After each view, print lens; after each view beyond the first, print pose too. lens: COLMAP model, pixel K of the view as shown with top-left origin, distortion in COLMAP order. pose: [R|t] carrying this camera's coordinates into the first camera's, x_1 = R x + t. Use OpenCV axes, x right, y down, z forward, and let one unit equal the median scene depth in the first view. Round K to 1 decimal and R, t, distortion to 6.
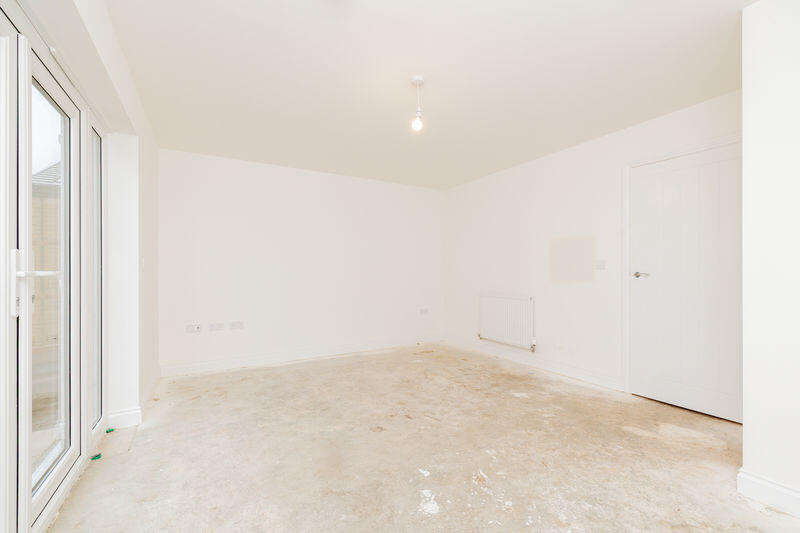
lens RADIAL K [[346.0, 0, 400.8], [0, 346.0, 270.3], [0, 0, 1]] dist [0.002619, 0.000440]
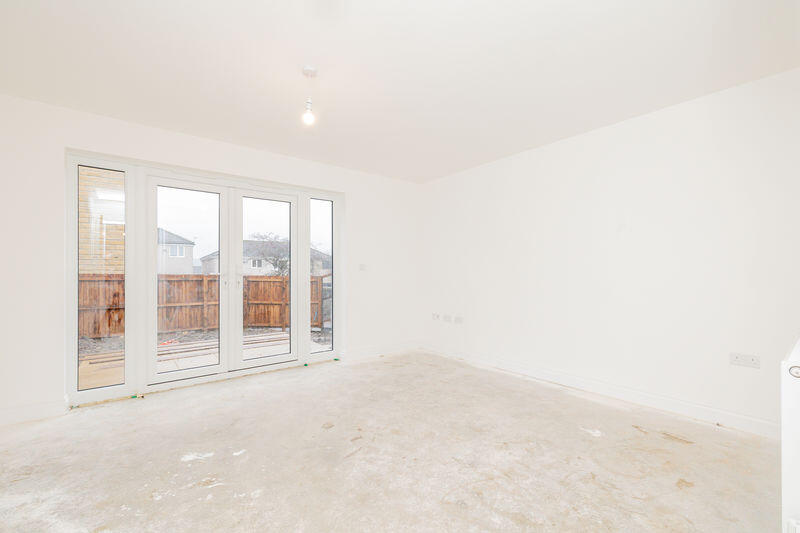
lens RADIAL K [[346.0, 0, 400.6], [0, 346.0, 269.5], [0, 0, 1]] dist [0.002619, 0.000440]
pose [[0.126747, -0.008028, -0.991903, 0.786170], [0.006351, 0.999953, -0.007282, 0.006314], [0.991915, -0.005377, 0.126792, 0.874468]]
